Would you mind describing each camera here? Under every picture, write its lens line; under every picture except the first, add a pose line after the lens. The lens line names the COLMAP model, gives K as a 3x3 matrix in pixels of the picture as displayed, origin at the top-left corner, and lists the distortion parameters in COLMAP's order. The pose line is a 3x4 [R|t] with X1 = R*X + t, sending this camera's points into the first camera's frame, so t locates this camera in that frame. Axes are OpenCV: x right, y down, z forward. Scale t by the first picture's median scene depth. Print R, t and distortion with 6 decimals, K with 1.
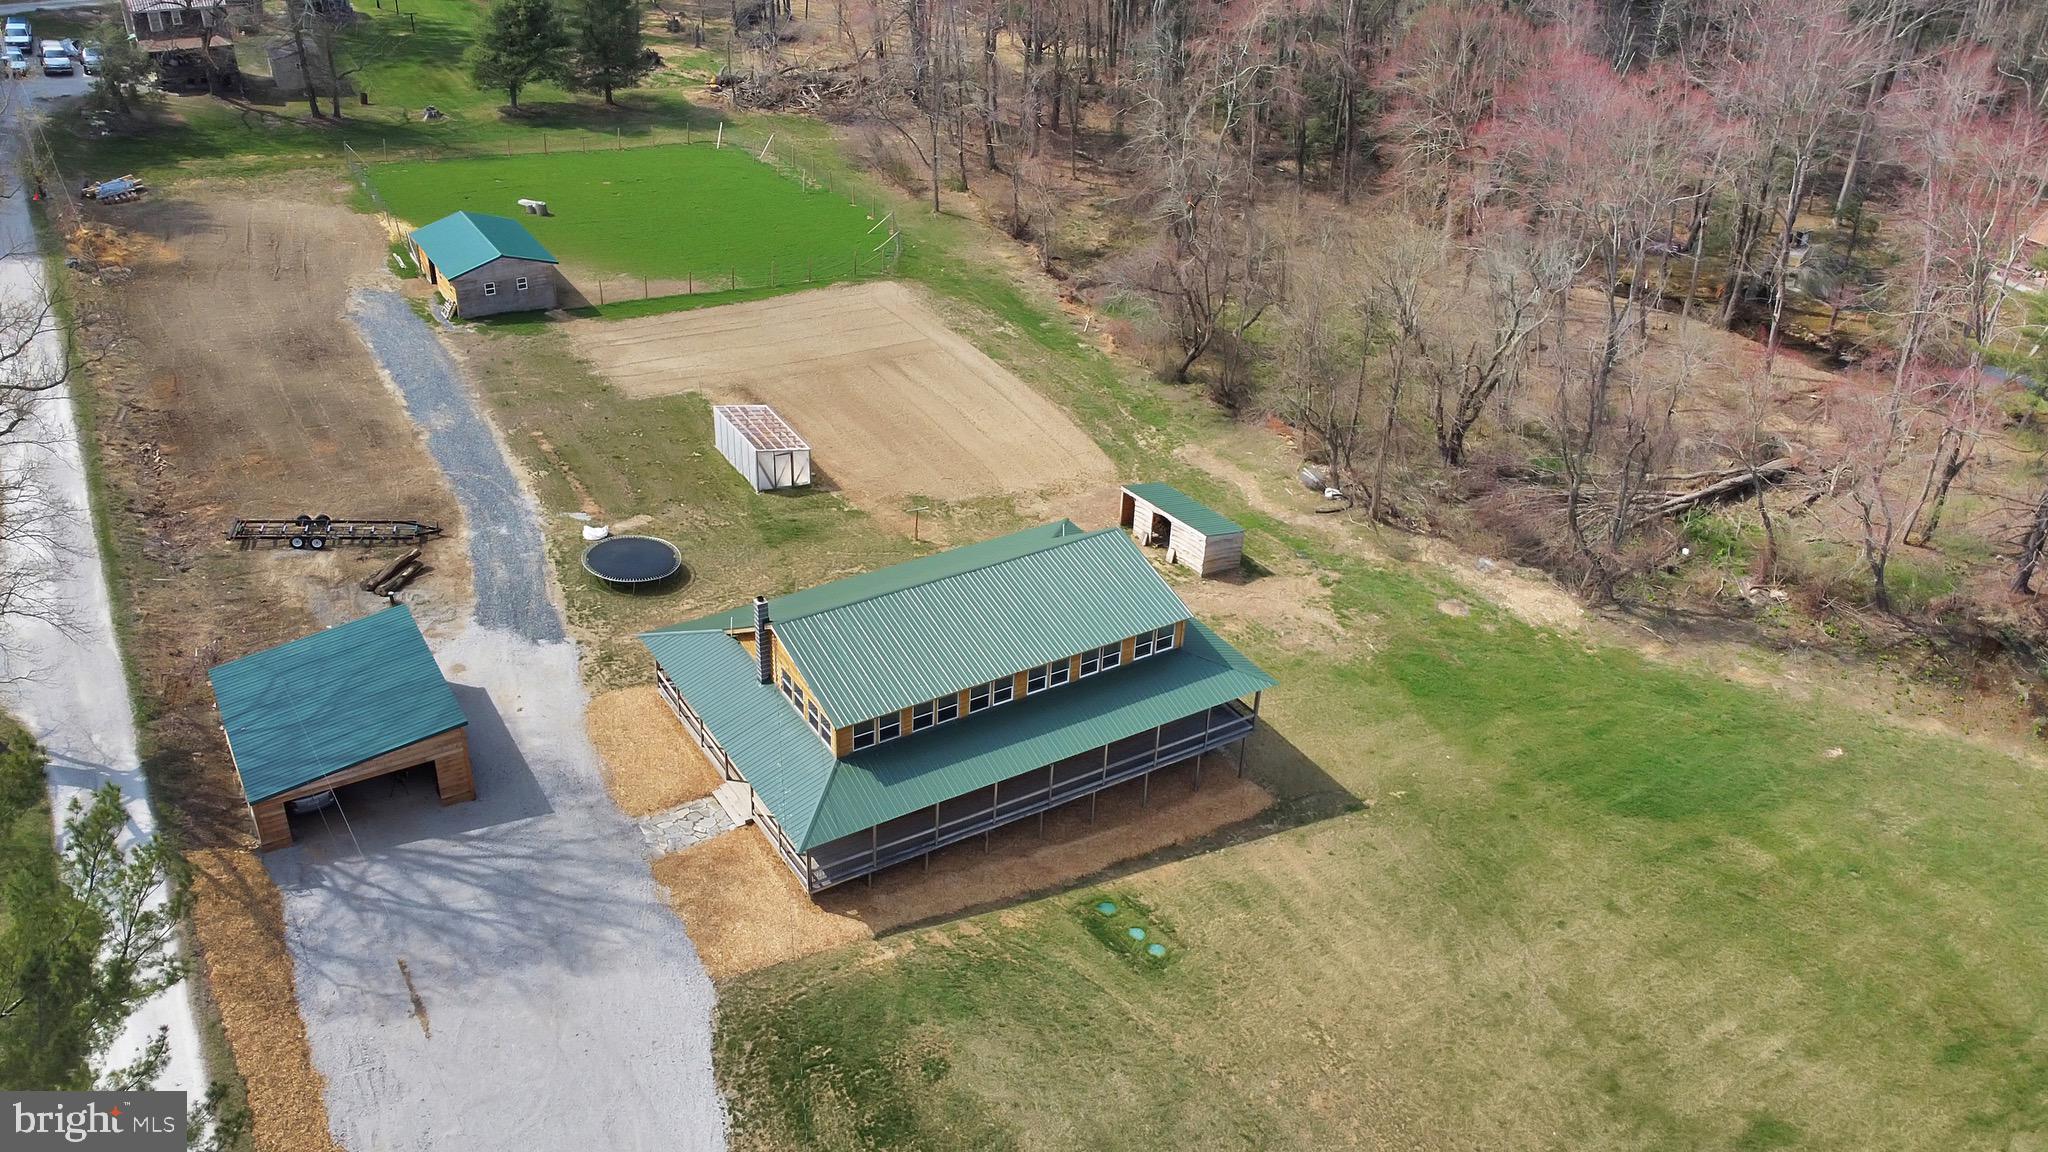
lens RADIAL K [[1684.2, 0, 1013.6], [0, 1684.2, 580.8], [0, 0, 1]] dist [0.001968, -0.009336]
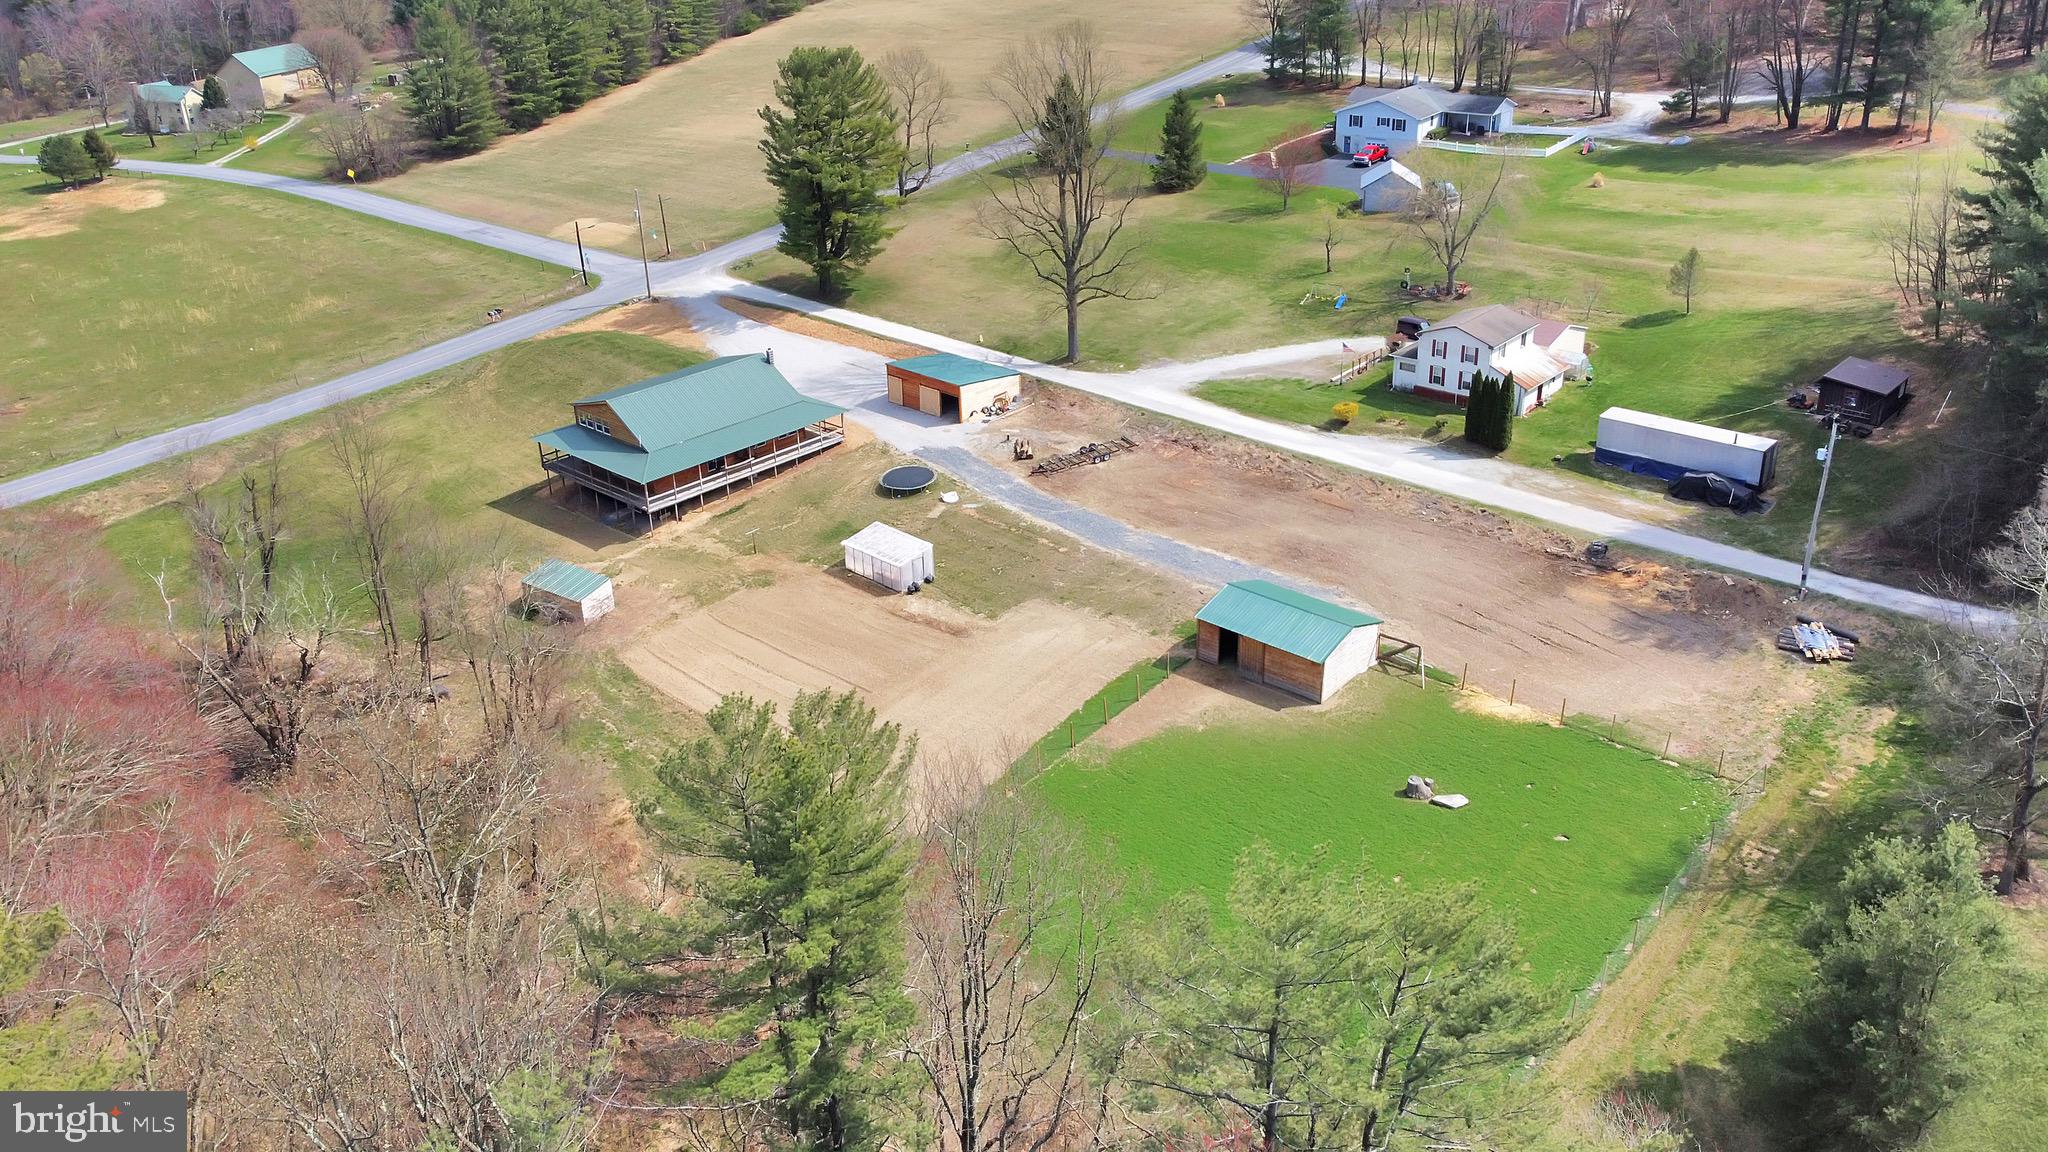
lens RADIAL K [[1597.0, 0, 1014.9], [0, 1597.0, 571.4], [0, 0, 1]] dist [-0.001205, -0.006616]
pose [[-0.961293, 0.109488, -0.252841, 0.083750], [-0.147640, 0.570106, 0.808197, -1.254674], [0.232634, 0.814243, -0.531874, 1.933976]]
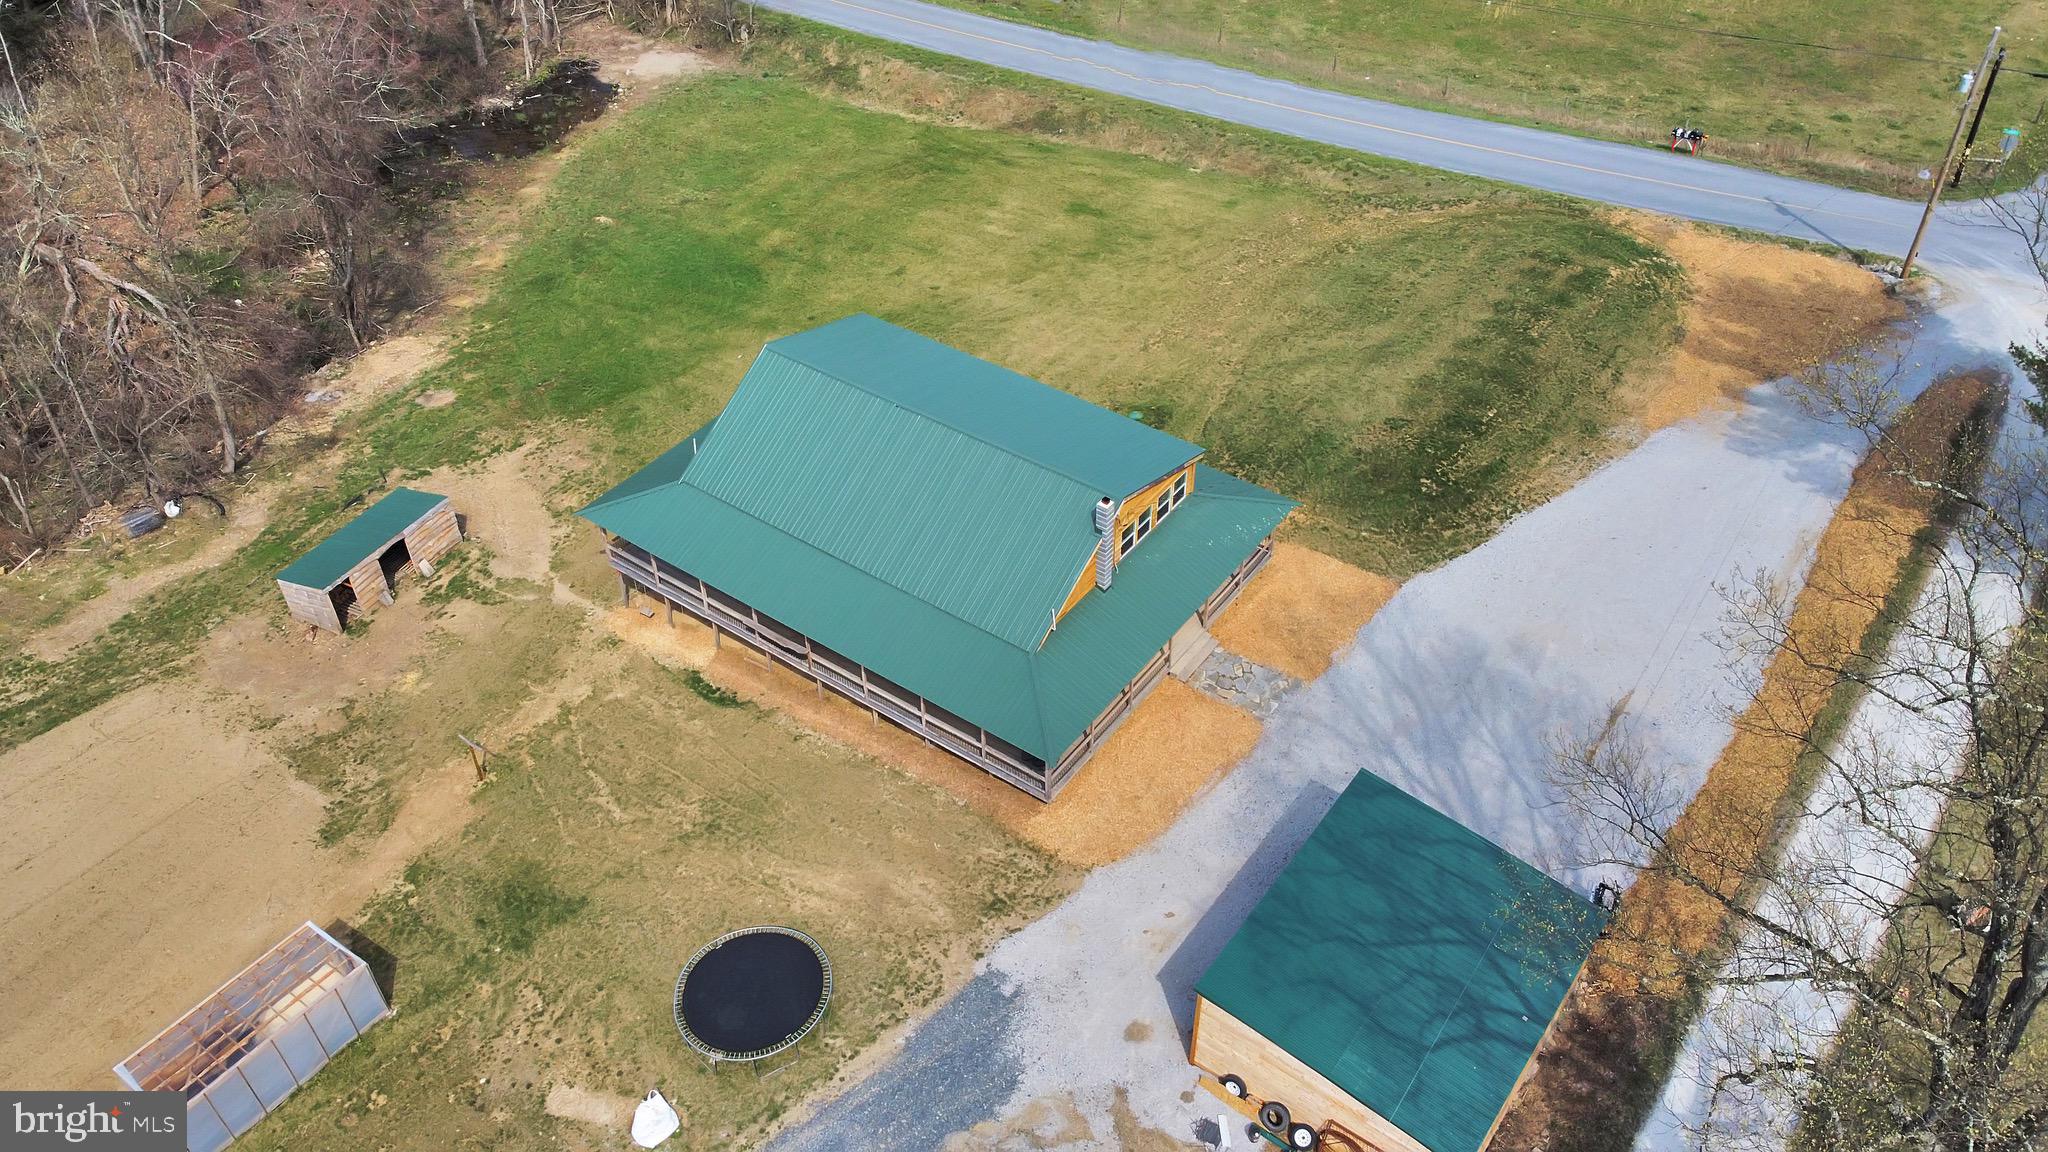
lens RADIAL K [[1562.8, 0, 1024.0], [0, 1562.8, 576.0], [0, 0, 1]] dist [0.001326, -0.005396]
pose [[-0.388949, -0.631648, 0.670626, -0.542158], [0.468500, 0.491171, 0.734343, -0.448663], [-0.793238, 0.599810, 0.104886, 0.768616]]
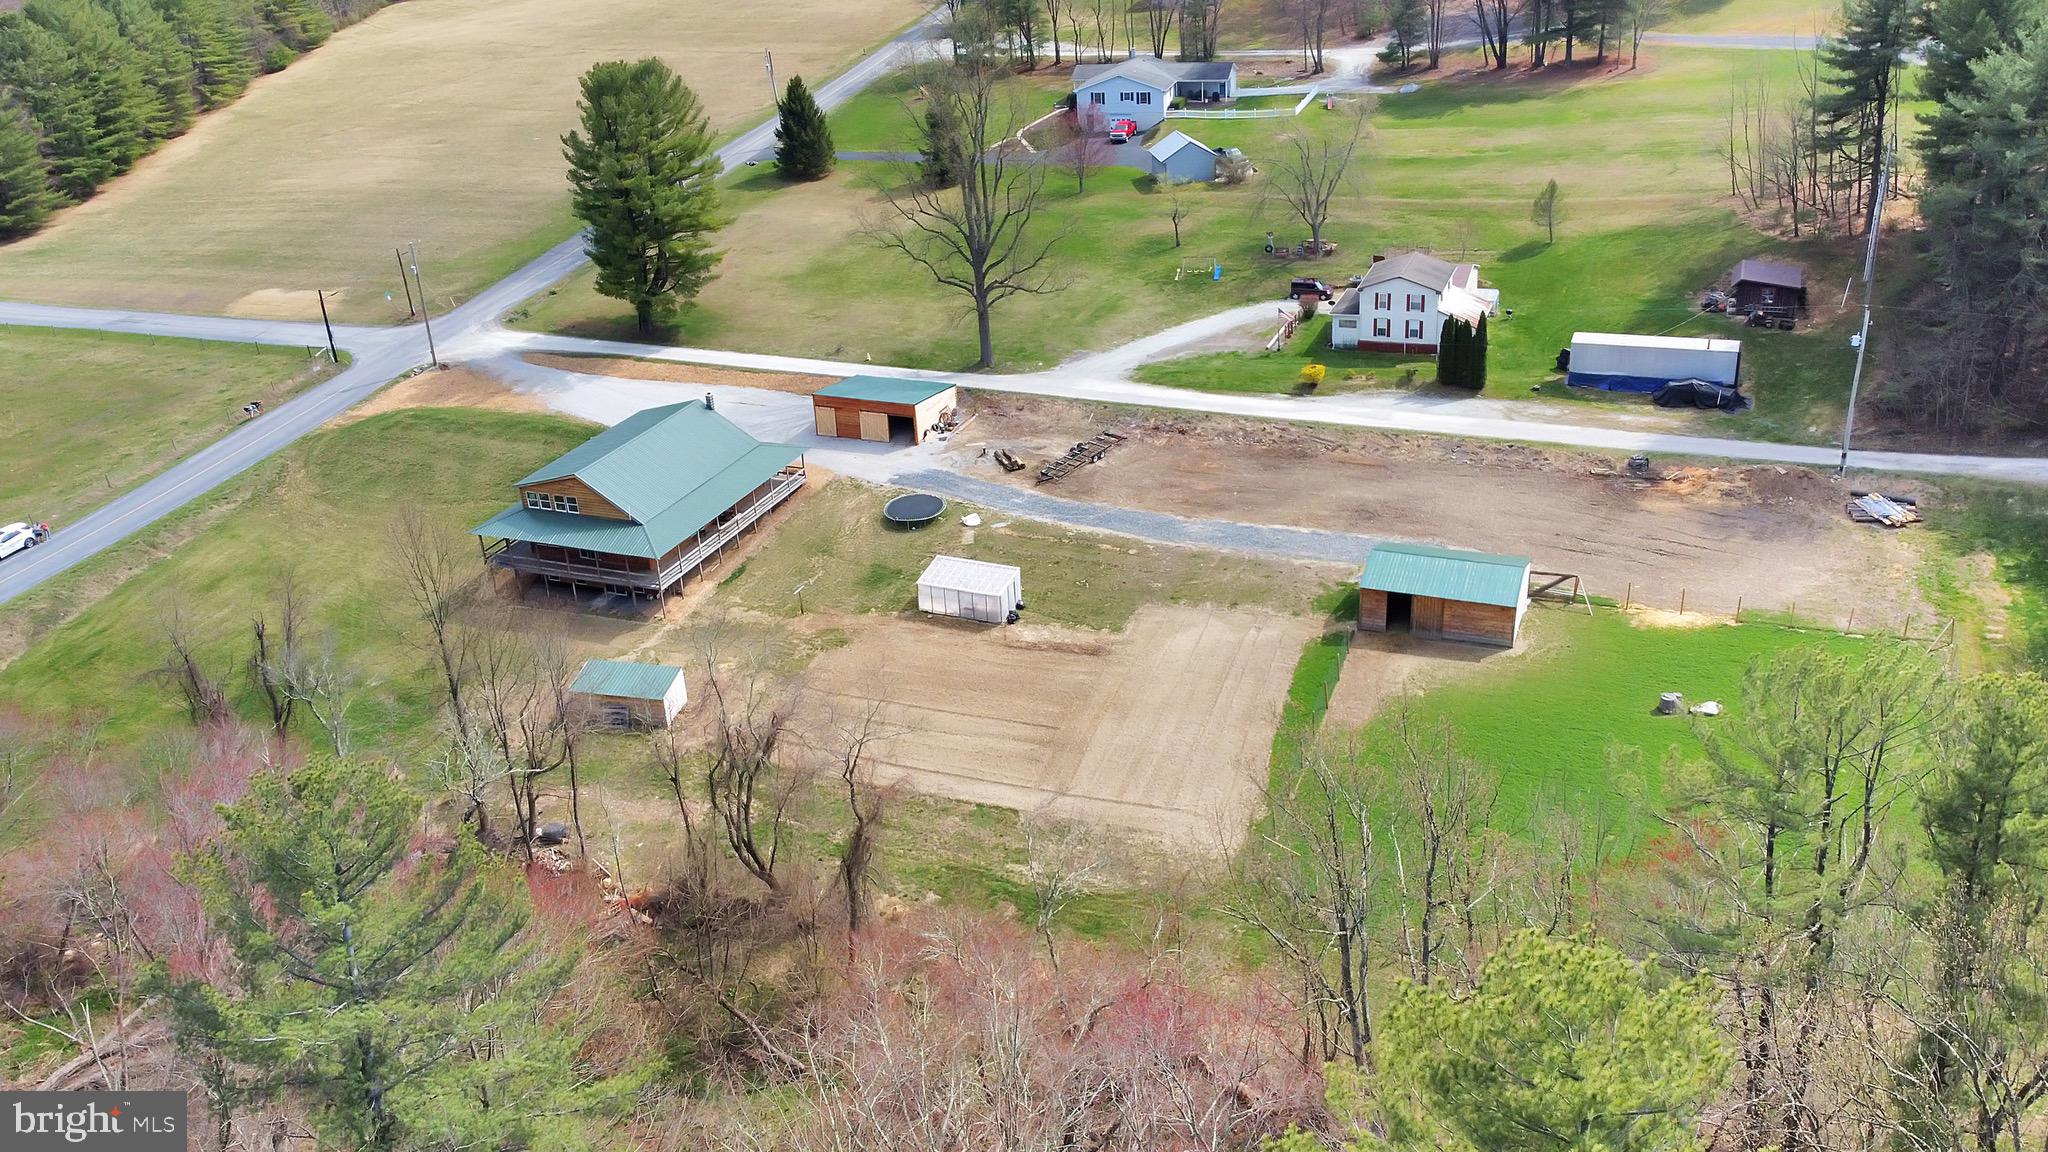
lens RADIAL K [[1684.2, 0, 1013.6], [0, 1684.2, 580.8], [0, 0, 1]] dist [0.001968, -0.009336]
pose [[-0.809541, 0.261293, -0.525709, 0.526873], [-0.278434, 0.617473, 0.735664, -1.125931], [0.516835, 0.741925, -0.427117, 1.743503]]
